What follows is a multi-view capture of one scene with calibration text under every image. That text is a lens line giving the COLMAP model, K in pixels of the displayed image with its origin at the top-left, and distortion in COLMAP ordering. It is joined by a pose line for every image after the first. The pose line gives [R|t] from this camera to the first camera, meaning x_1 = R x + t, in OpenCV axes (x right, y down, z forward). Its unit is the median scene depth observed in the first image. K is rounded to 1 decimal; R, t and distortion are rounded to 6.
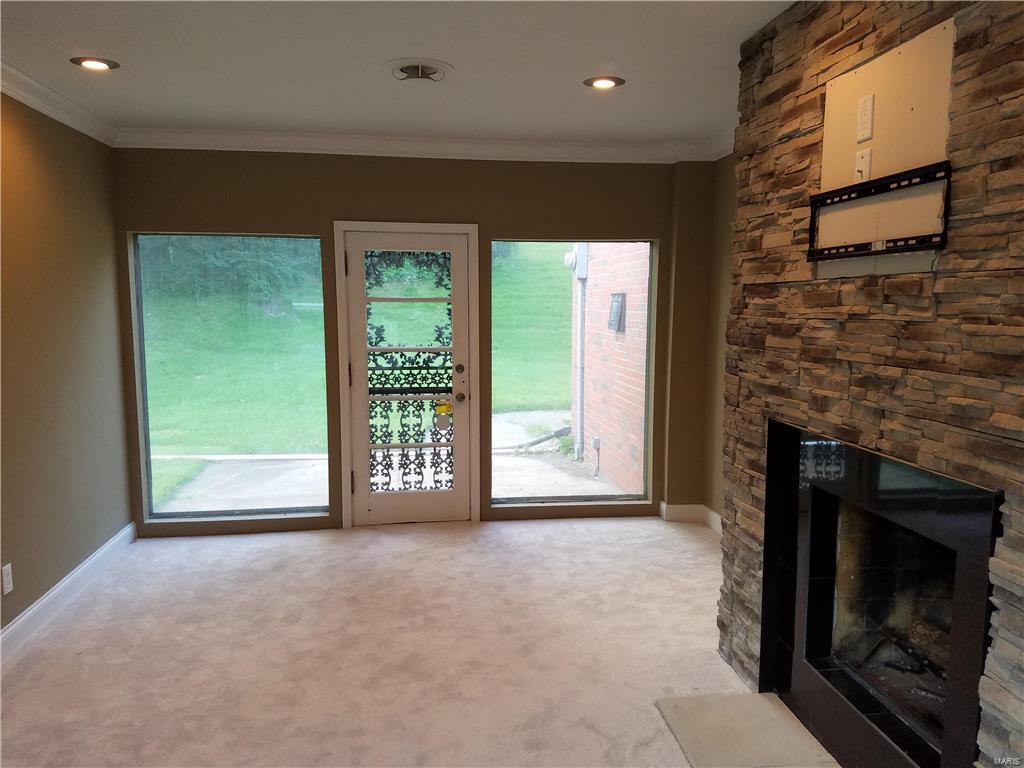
lens RADIAL K [[813.5, 0, 506.1], [0, 813.5, 388.9], [0, 0, 1]] dist [0.104670, -0.163545]
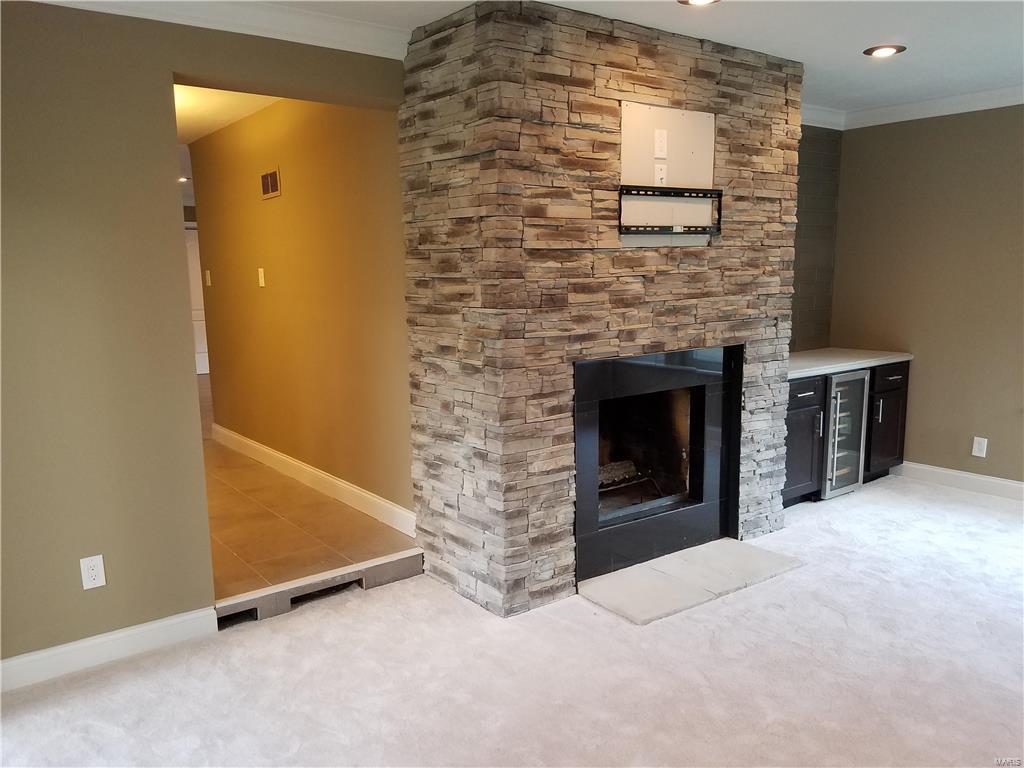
lens RADIAL K [[813.5, 0, 509.2], [0, 813.5, 387.1], [0, 0, 1]] dist [0.104670, -0.163545]
pose [[-0.514058, -0.143274, 0.845705, -0.733009], [0.094972, 0.970382, 0.222124, -0.233765], [-0.852481, 0.194503, -0.485226, 1.917692]]
